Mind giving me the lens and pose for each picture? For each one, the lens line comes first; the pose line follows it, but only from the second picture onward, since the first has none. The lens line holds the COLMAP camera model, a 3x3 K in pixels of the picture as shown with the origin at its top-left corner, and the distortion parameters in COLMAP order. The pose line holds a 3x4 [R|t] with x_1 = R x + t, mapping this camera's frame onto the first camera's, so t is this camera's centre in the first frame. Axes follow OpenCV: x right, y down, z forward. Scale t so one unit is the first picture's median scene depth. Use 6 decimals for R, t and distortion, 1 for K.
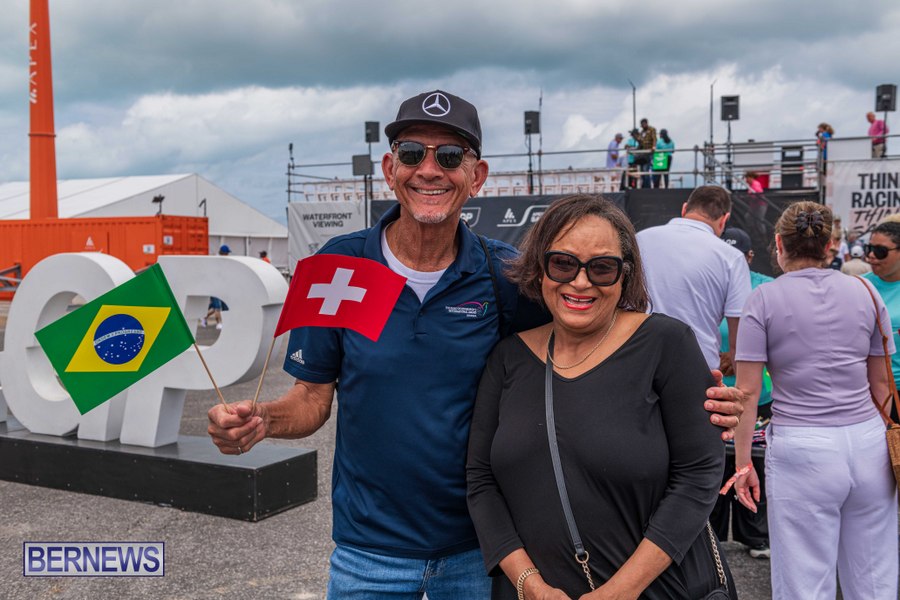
lens RADIAL K [[932.7, 0, 450.0], [0, 932.7, 300.0], [0, 0, 1]] dist [-0.010276, -0.011894]
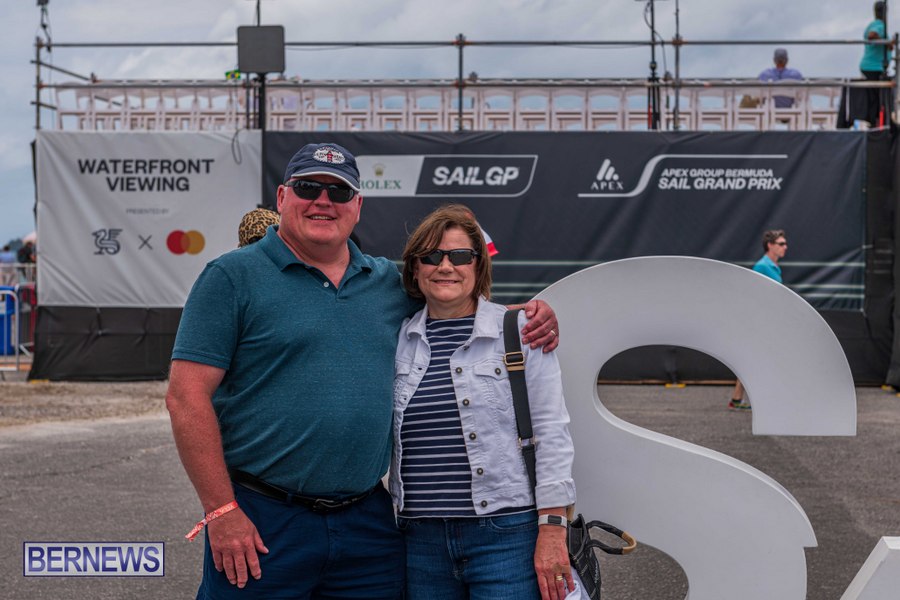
lens RADIAL K [[1891.9, 0, 355.8], [0, 1891.9, 300.6], [0, 0, 1]] dist [-0.011775, -0.034939]
pose [[0.930180, -0.001300, 0.367102, -0.371882], [0.010816, 0.999657, -0.023866, -0.007397], [-0.366945, 0.026170, 0.929874, 0.175199]]
